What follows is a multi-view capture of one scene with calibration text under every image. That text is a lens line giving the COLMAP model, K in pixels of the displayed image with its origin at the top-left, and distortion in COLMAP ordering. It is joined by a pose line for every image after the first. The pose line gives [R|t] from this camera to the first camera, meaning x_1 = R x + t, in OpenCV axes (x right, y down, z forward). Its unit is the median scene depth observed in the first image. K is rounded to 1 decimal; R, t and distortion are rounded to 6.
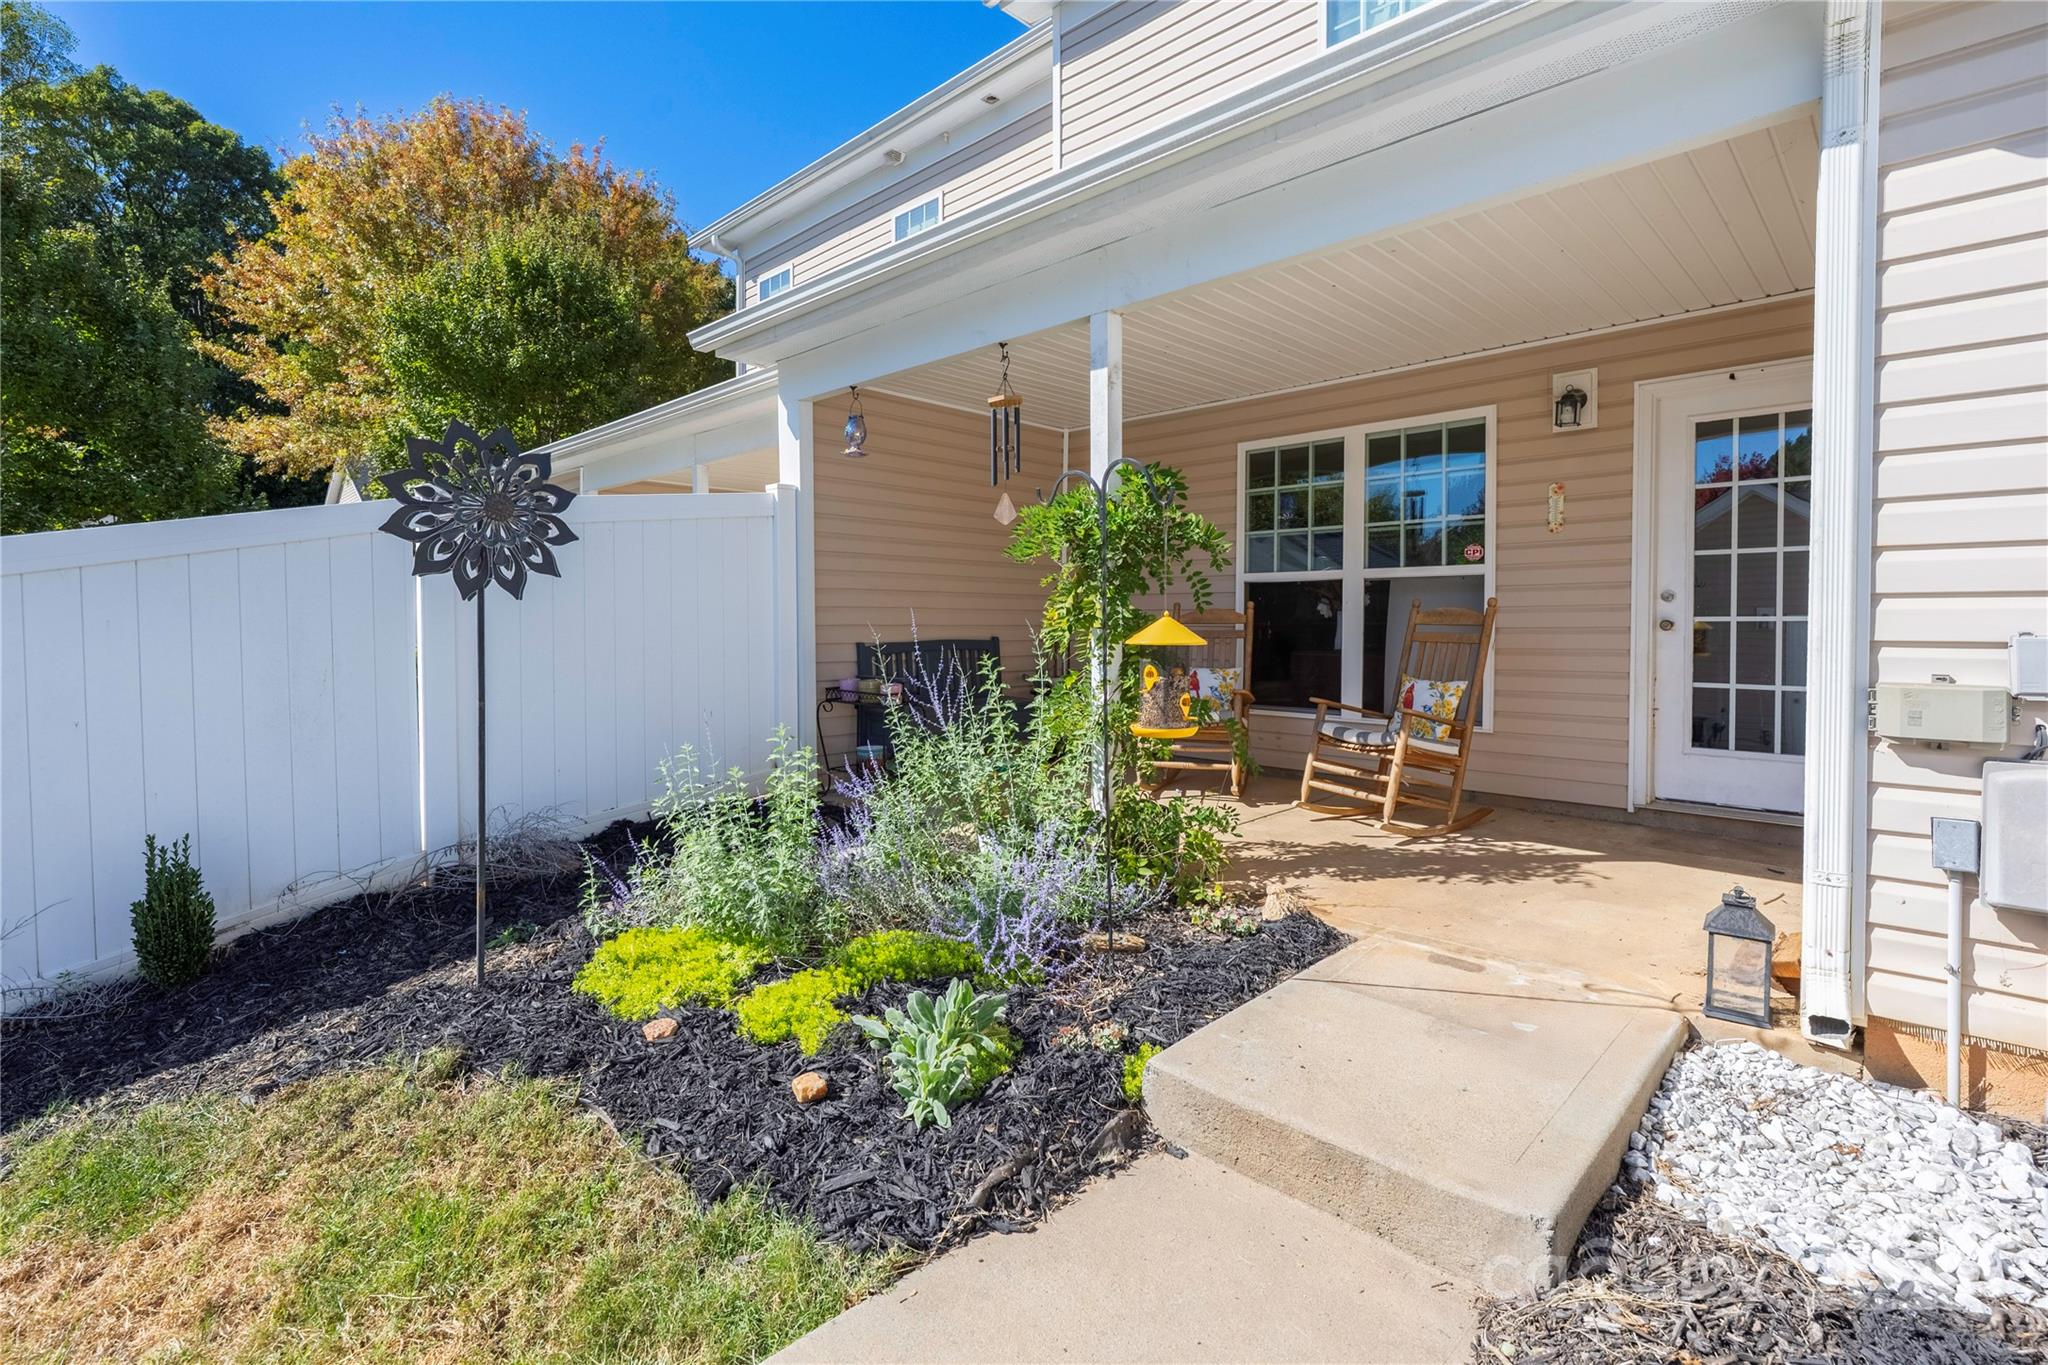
lens RADIAL K [[931.0, 0, 1028.3], [0, 931.0, 639.4], [0, 0, 1]] dist [-0.005122, 0.000282]
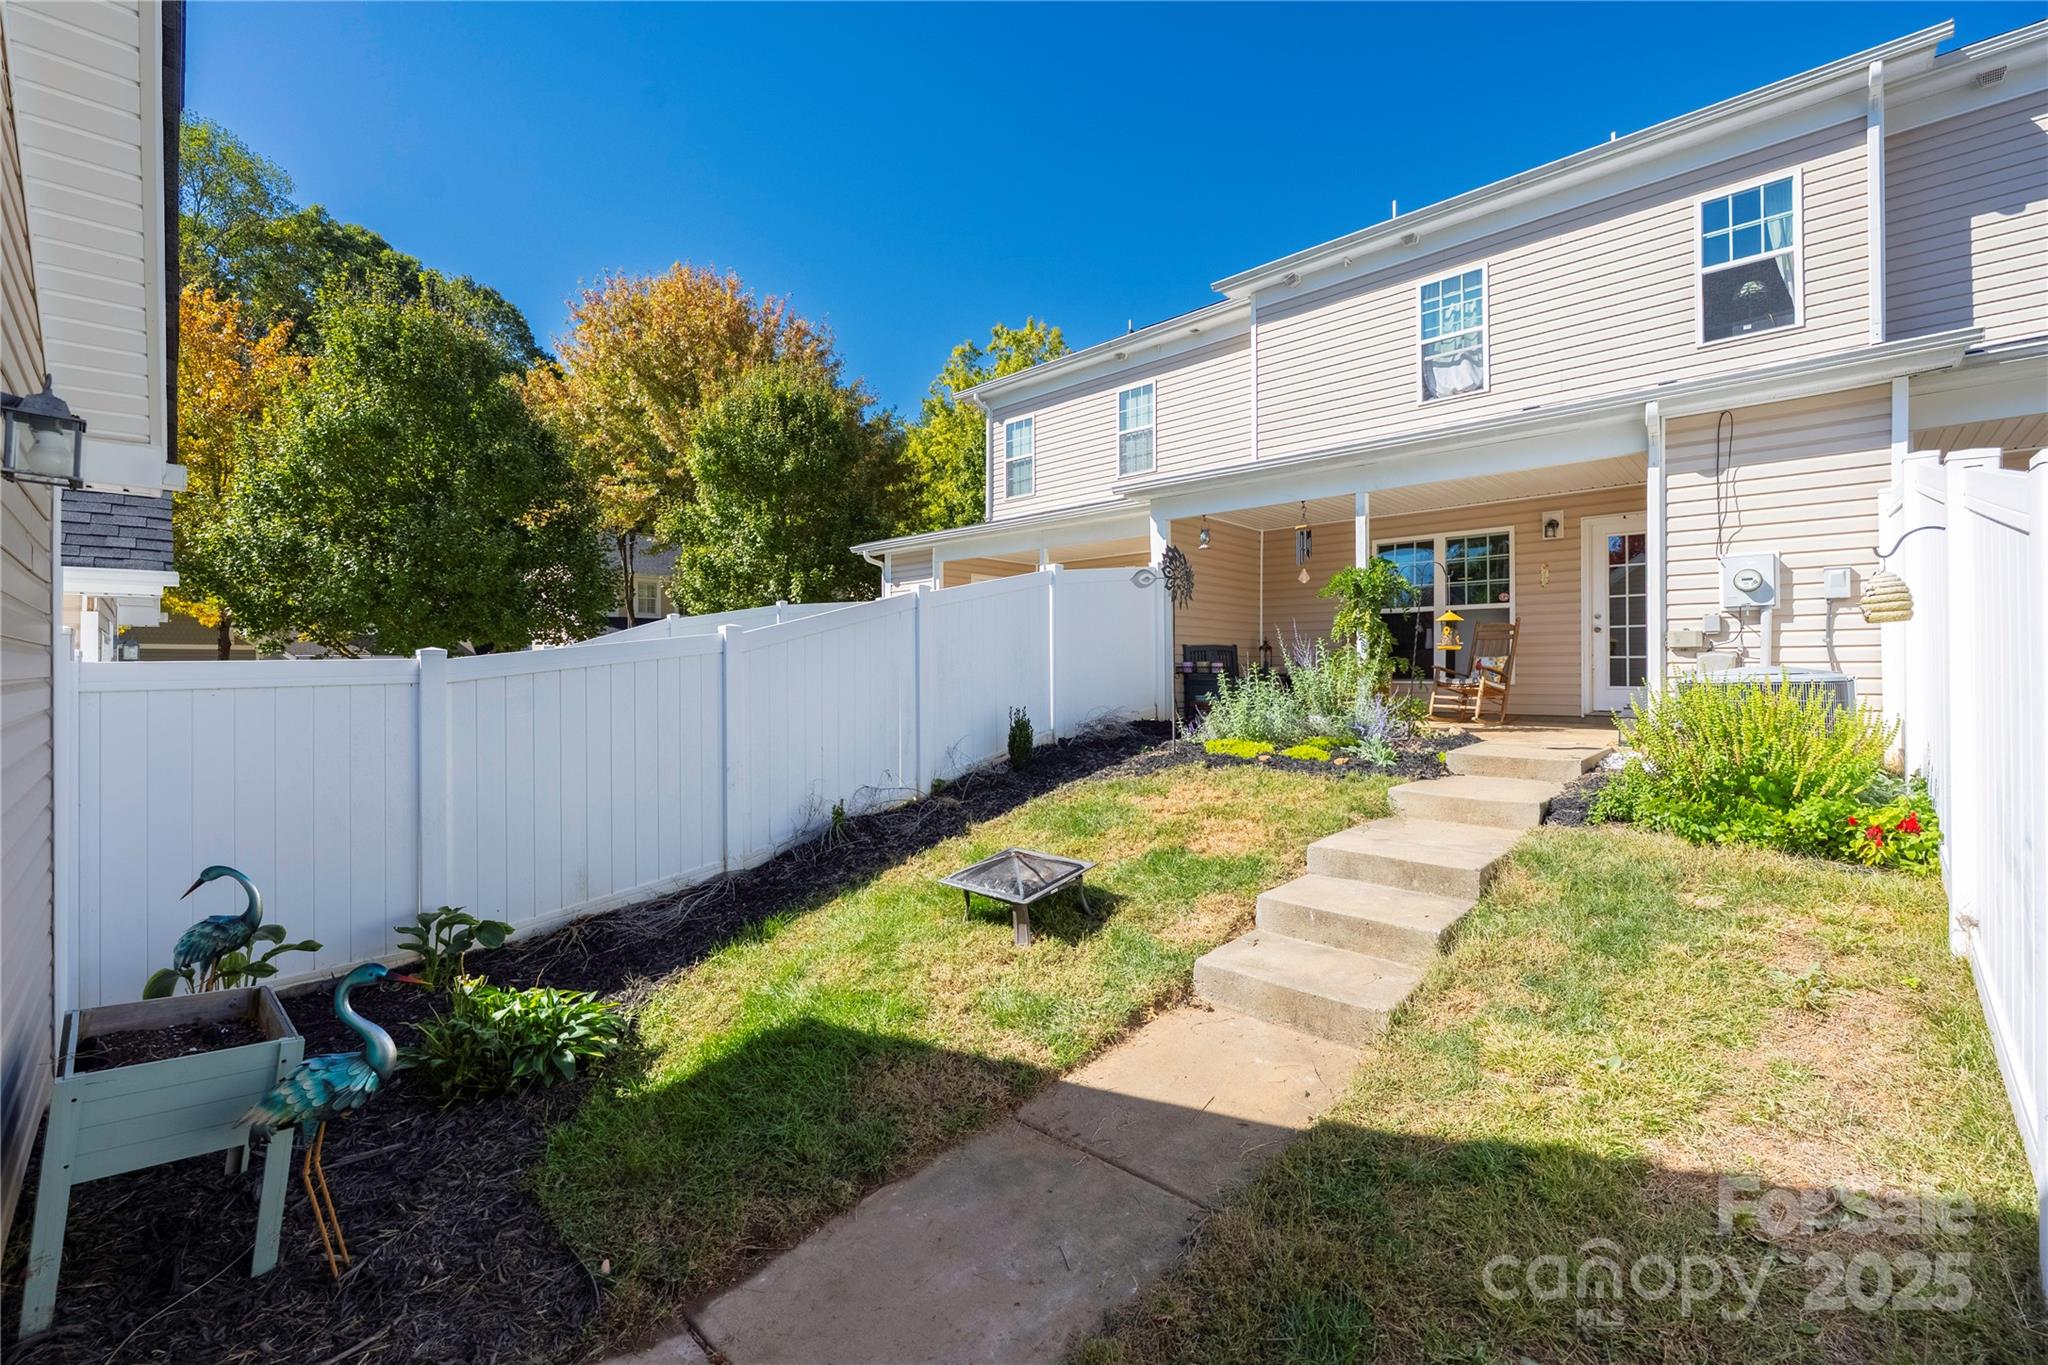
lens RADIAL K [[820.3, 0, 1060.2], [0, 820.3, 665.8], [0, 0, 1]] dist [-0.008654, 0.000137]
pose [[0.999353, -0.001945, 0.035900, -0.598520], [0.002777, 0.999728, -0.023139, 0.103435], [-0.035846, 0.023223, 0.999087, -0.809631]]
